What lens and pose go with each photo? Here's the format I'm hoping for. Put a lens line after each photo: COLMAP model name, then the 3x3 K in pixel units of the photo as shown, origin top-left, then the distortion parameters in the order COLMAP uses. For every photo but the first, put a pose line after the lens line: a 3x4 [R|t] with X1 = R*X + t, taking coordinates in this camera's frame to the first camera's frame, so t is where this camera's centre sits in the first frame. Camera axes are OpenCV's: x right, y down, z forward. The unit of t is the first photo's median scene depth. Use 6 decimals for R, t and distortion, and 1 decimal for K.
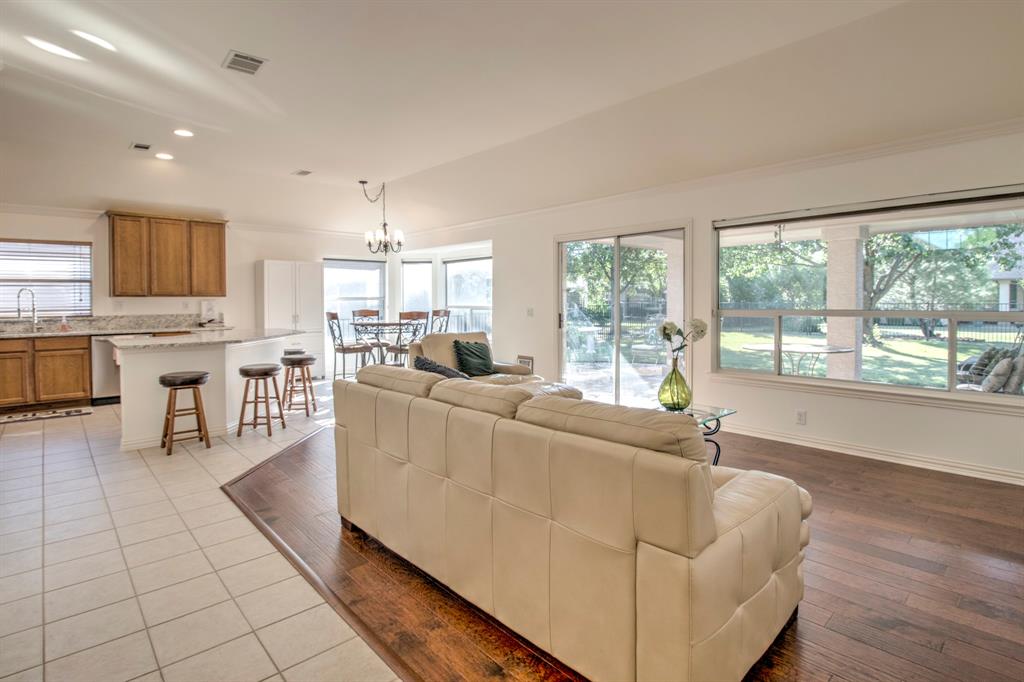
lens RADIAL K [[511.6, 0, 522.1], [0, 511.6, 311.3], [0, 0, 1]] dist [0.002066, -0.015582]
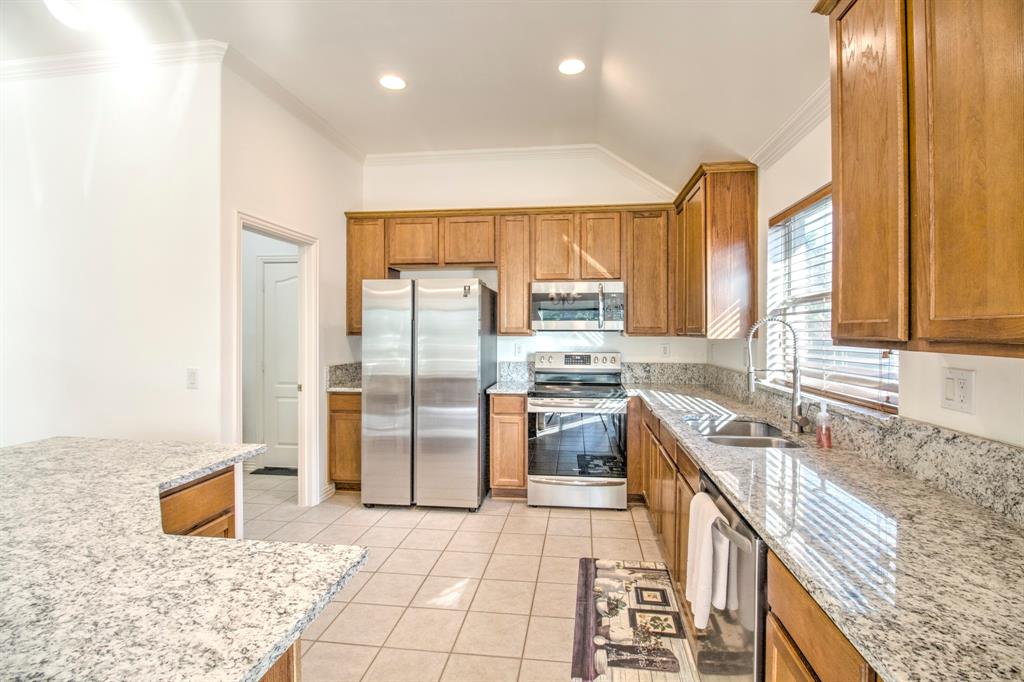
lens RADIAL K [[477.2, 0, 523.7], [0, 477.2, 330.8], [0, 0, 1]] dist [0.002909, -0.014410]
pose [[-0.757965, 0.003286, -0.652287, -0.521119], [-0.013702, 0.999686, 0.020958, -0.036916], [0.652151, 0.024823, -0.757682, 1.041849]]
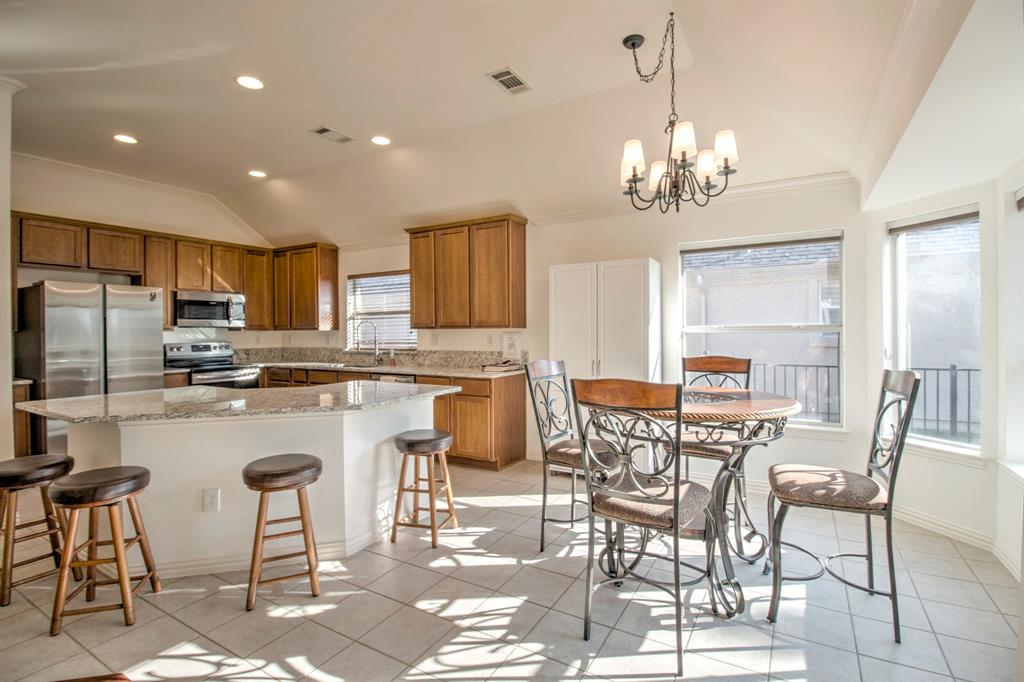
lens RADIAL K [[480.9, 0, 524.7], [0, 480.9, 333.0], [0, 0, 1]] dist [-0.000149, -0.015006]
pose [[0.302648, 0.006512, -0.953080, 0.030085], [-0.016448, 0.999863, 0.001608, -0.025344], [0.952960, 0.015190, 0.302714, 0.907319]]
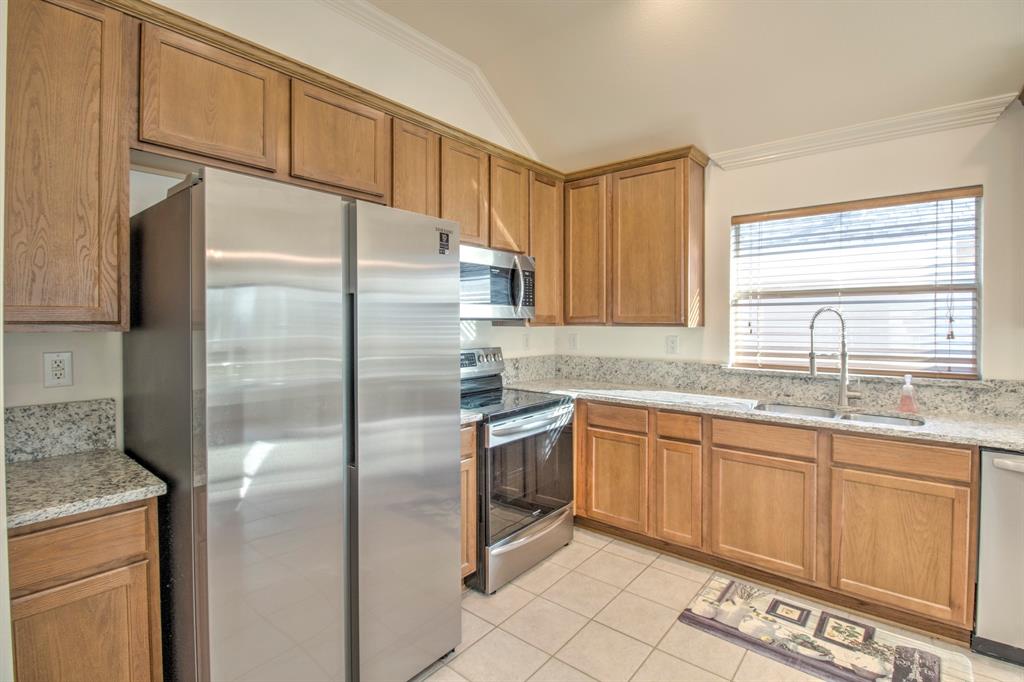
lens RADIAL K [[484.1, 0, 528.6], [0, 484.1, 322.4], [0, 0, 1]] dist [-0.000103, -0.012605]
pose [[0.150591, 0.007319, -0.988569, -0.531641], [-0.025388, 0.999671, 0.003533, -0.024737], [0.988270, 0.024565, 0.150727, 0.599673]]
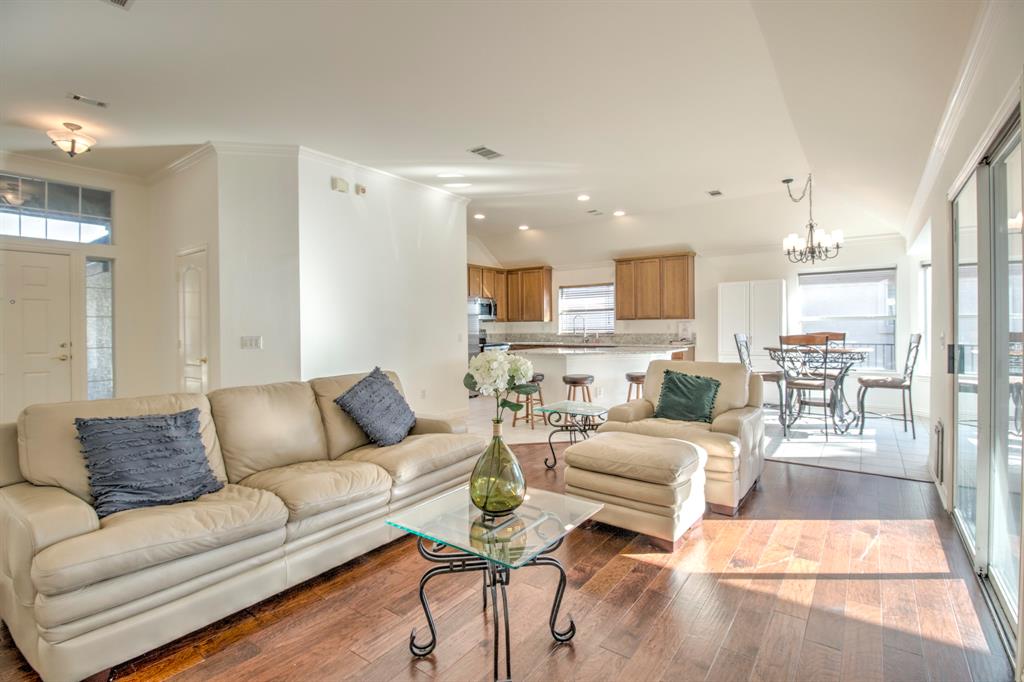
lens RADIAL K [[477.2, 0, 523.7], [0, 477.2, 330.8], [0, 0, 1]] dist [0.002909, -0.014410]
pose [[0.200187, 0.011123, -0.979695, 0.425266], [-0.013234, 0.999875, 0.008648, -0.006961], [0.979668, 0.011234, 0.200309, 0.468723]]
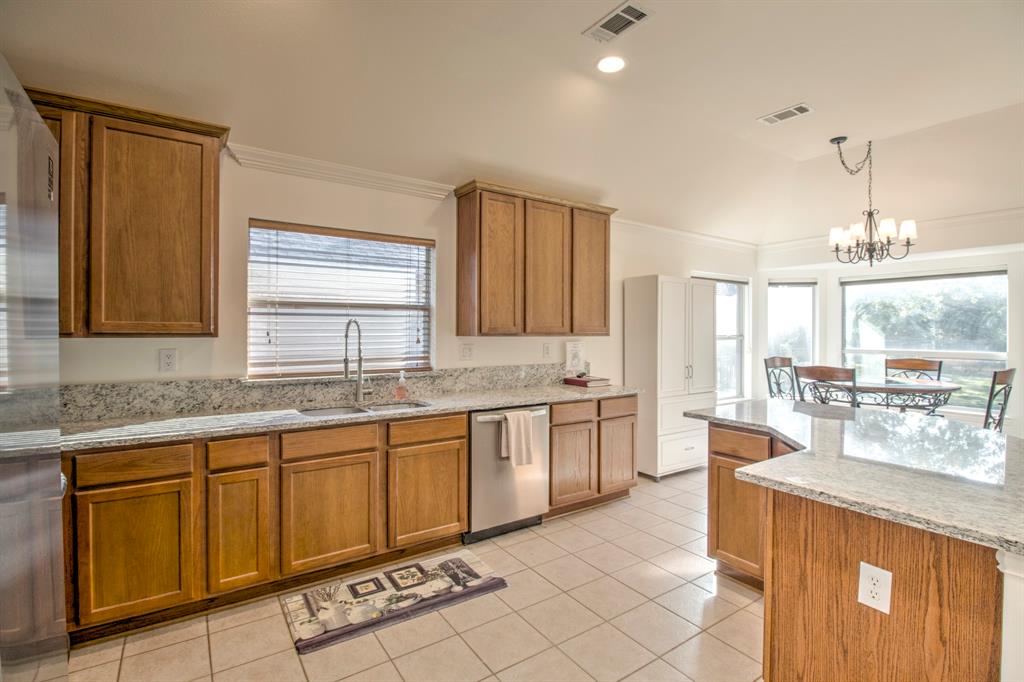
lens RADIAL K [[477.2, 0, 523.7], [0, 477.2, 330.8], [0, 0, 1]] dist [0.002909, -0.014410]
pose [[0.990918, 0.007675, -0.134245, -0.662148], [-0.011017, 0.999647, -0.024165, -0.021457], [0.134012, 0.025425, 0.990653, 0.472964]]
